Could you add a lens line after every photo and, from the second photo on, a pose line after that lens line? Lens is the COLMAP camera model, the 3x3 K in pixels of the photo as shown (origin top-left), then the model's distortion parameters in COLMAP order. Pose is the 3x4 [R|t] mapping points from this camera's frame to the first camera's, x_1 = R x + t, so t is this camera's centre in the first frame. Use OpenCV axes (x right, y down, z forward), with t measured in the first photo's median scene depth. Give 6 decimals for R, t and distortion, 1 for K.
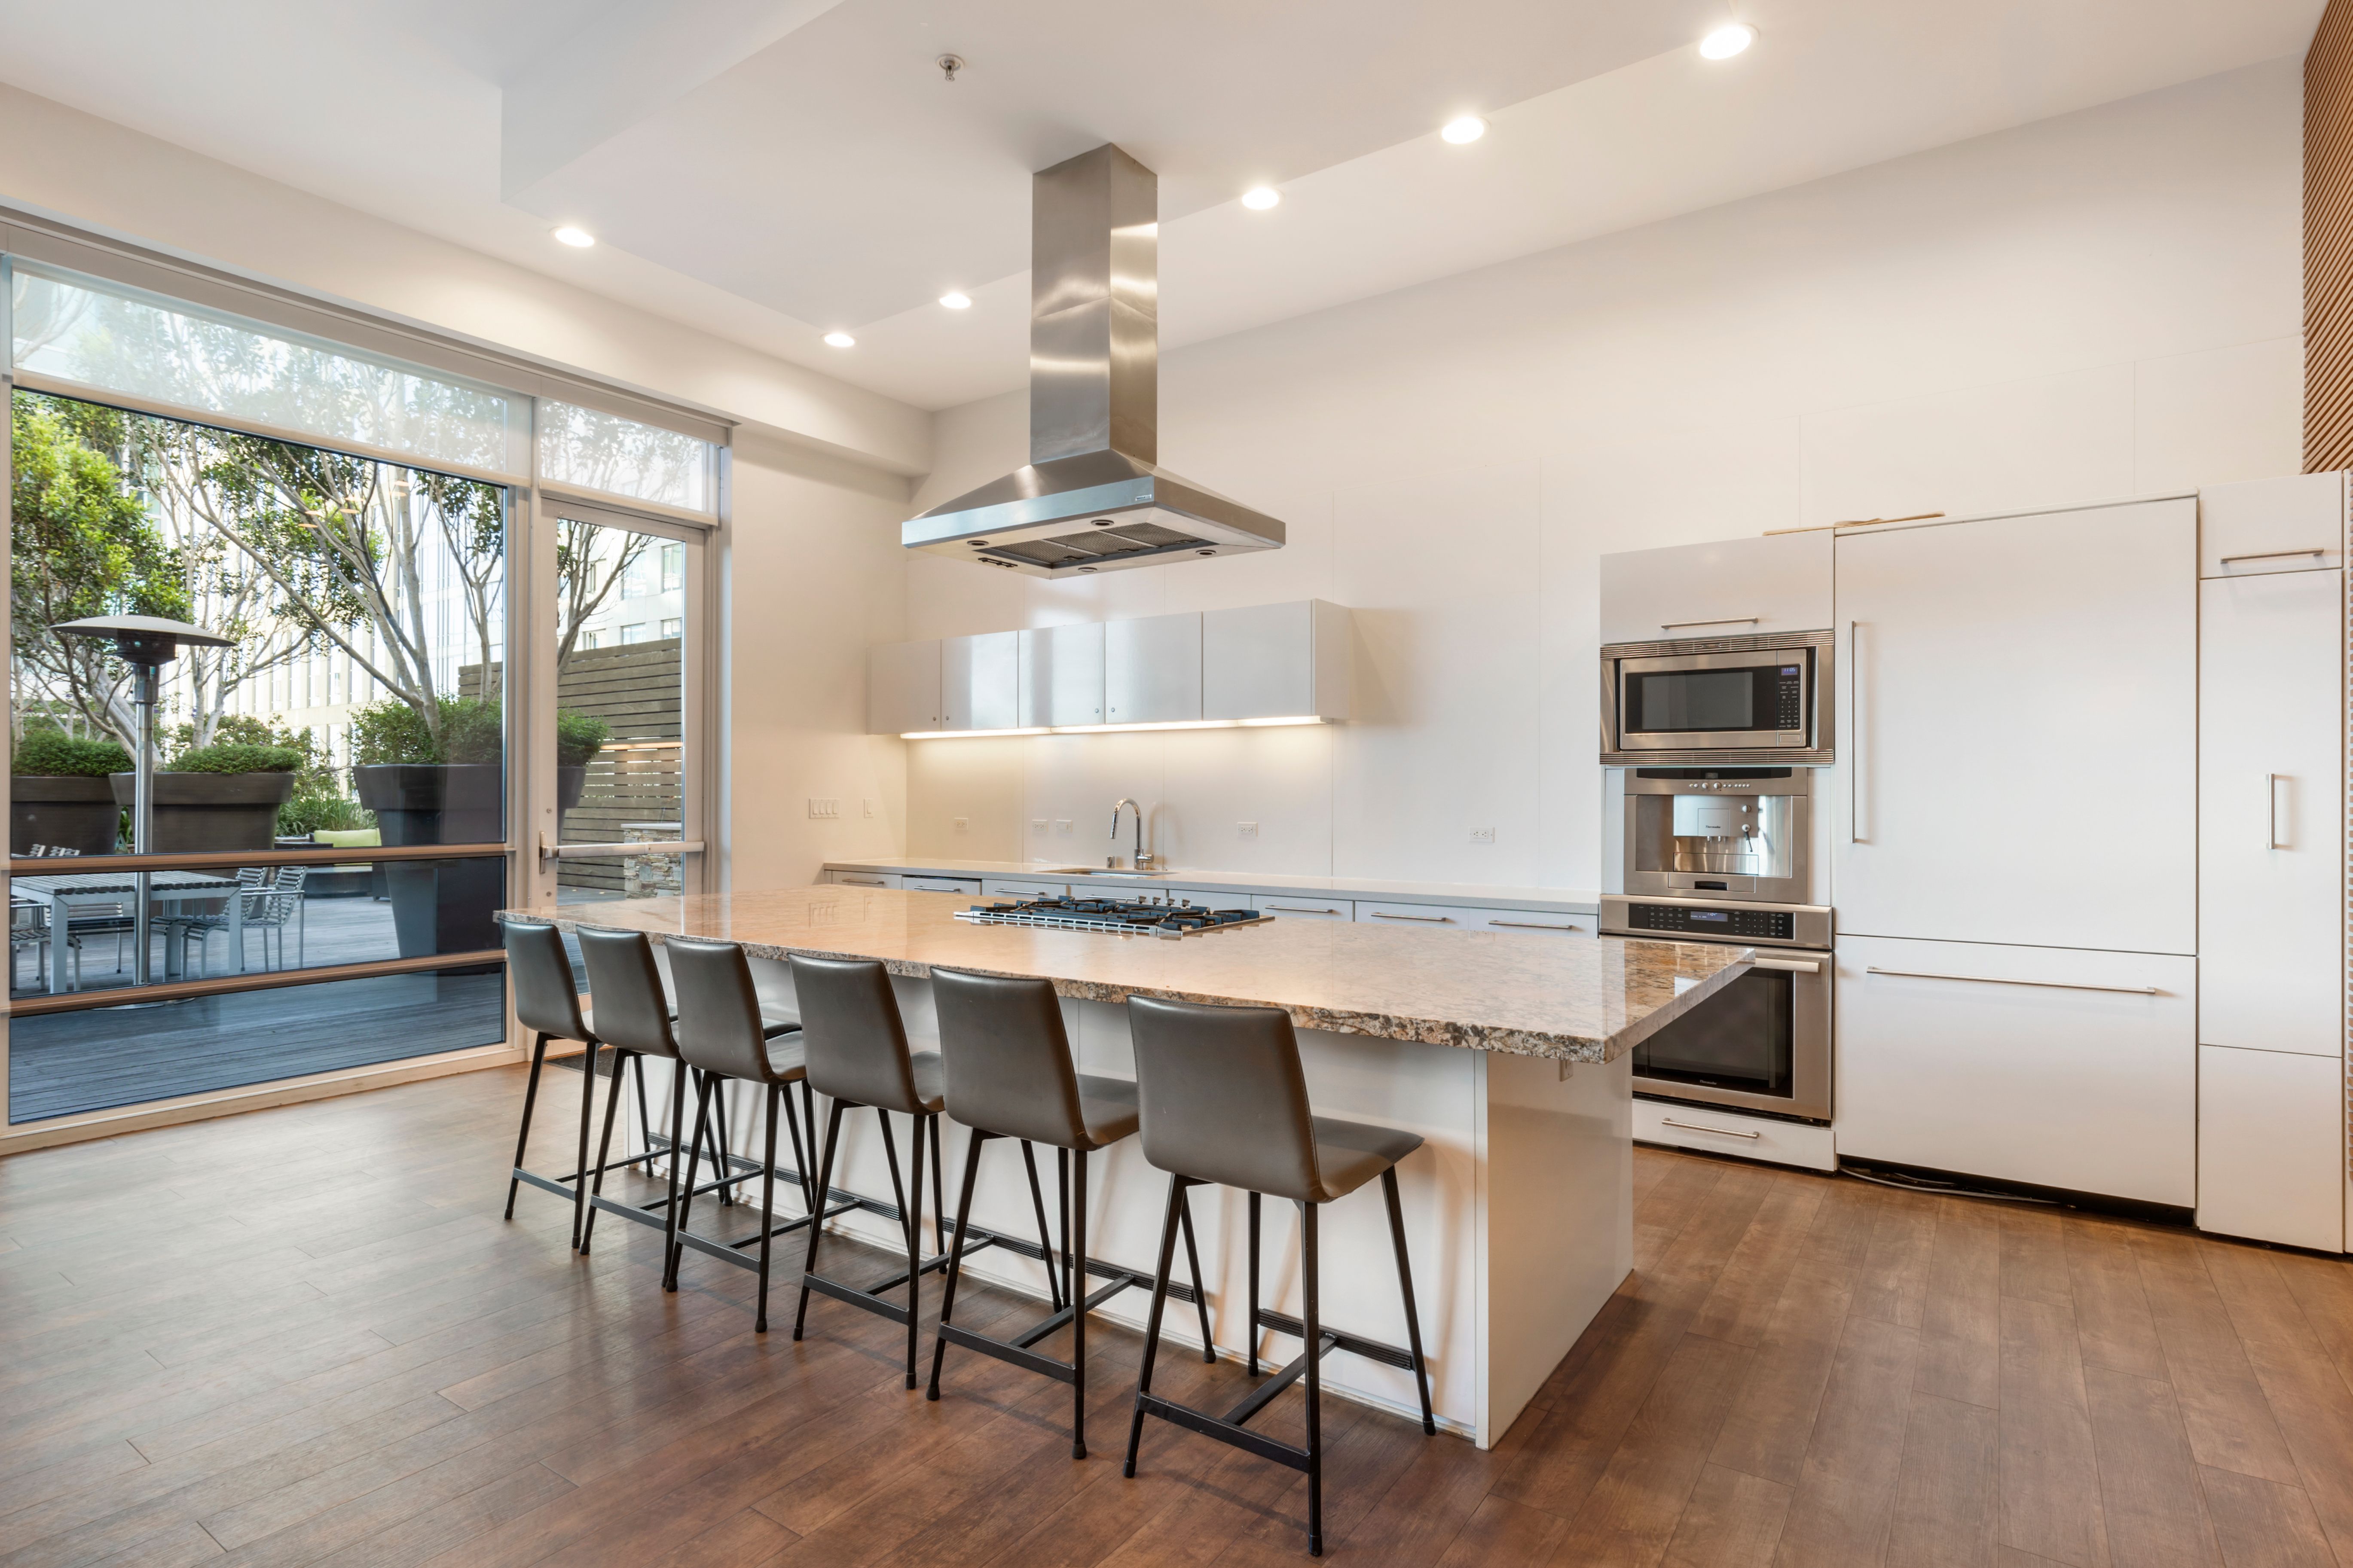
lens RADIAL K [[1194.8, 0, 1176.0], [0, 1194.8, 788.5], [0, 0, 1]] dist [0.003501, 0.000208]
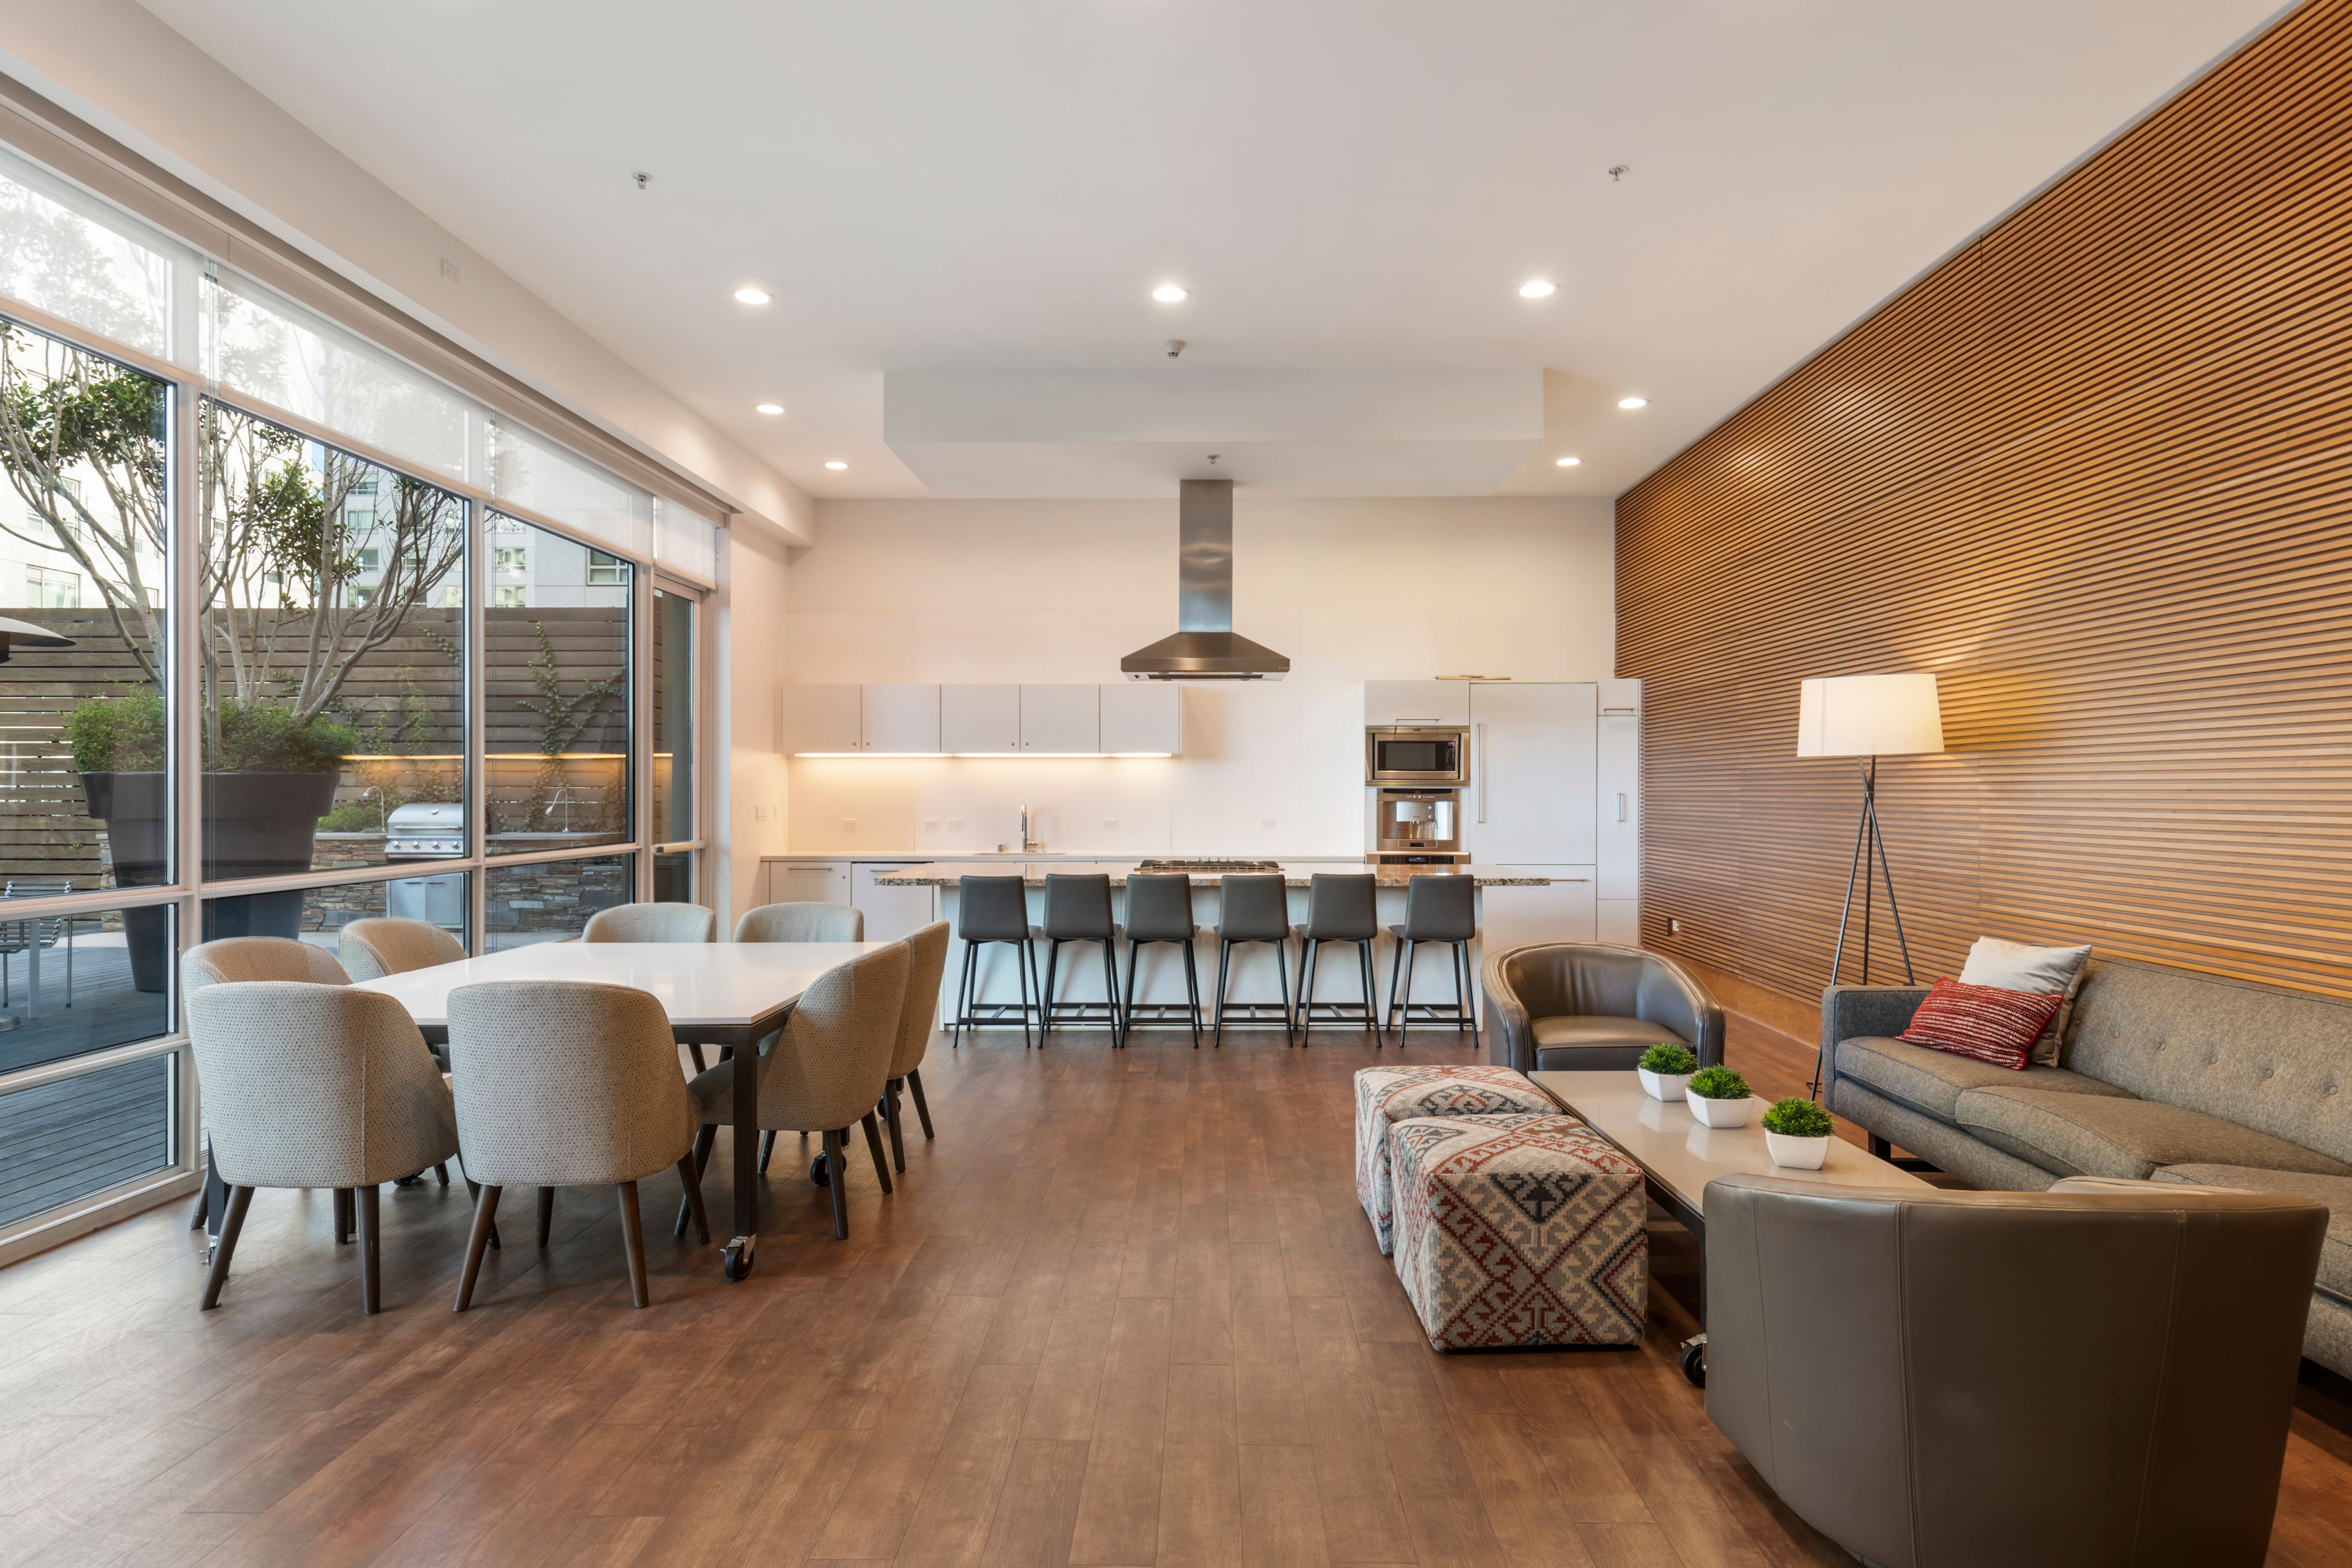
lens RADIAL K [[1246.1, 0, 1177.2], [0, 1246.1, 792.1], [0, 0, 1]] dist [-0.000222, 0.000032]
pose [[0.837965, 0.005694, 0.545694, -1.058372], [-0.003590, 0.999981, -0.004922, 0.001208], [-0.545712, 0.002166, 0.837970, -0.578737]]
